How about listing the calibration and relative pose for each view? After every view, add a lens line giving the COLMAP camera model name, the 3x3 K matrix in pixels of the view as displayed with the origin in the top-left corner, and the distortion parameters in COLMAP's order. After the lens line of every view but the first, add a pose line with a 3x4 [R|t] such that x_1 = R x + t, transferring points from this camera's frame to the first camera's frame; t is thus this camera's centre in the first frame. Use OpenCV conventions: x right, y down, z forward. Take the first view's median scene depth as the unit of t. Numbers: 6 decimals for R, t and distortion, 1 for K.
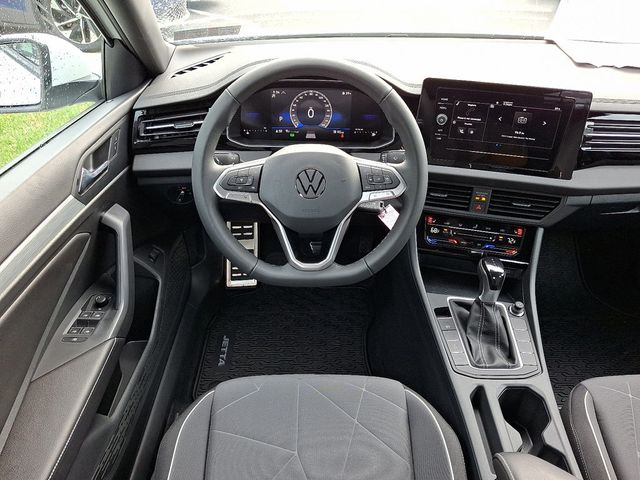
lens RADIAL K [[451.8, 0, 320.0], [0, 451.8, 240.0], [0, 0, 1]] dist [0.047339, -0.000889]
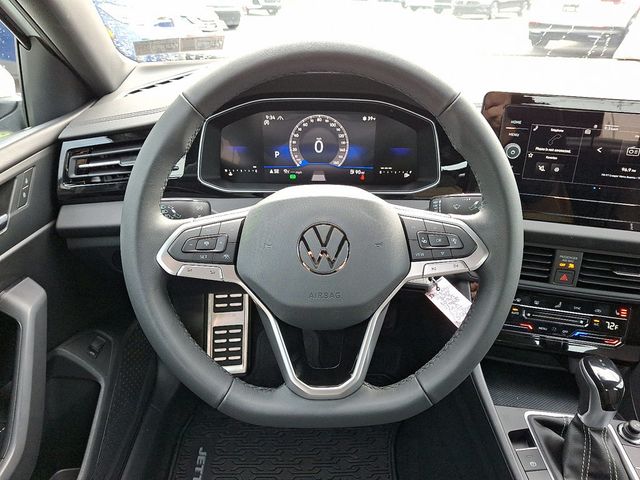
lens RADIAL K [[473.0, 0, 320.0], [0, 473.0, 240.0], [0, 0, 1]] dist [-0.031478, 0.003114]
pose [[0.999980, -0.005364, -0.003434, -0.018885], [0.004930, 0.993248, -0.115902, -0.052633], [0.004032, 0.115883, 0.993255, 0.315051]]
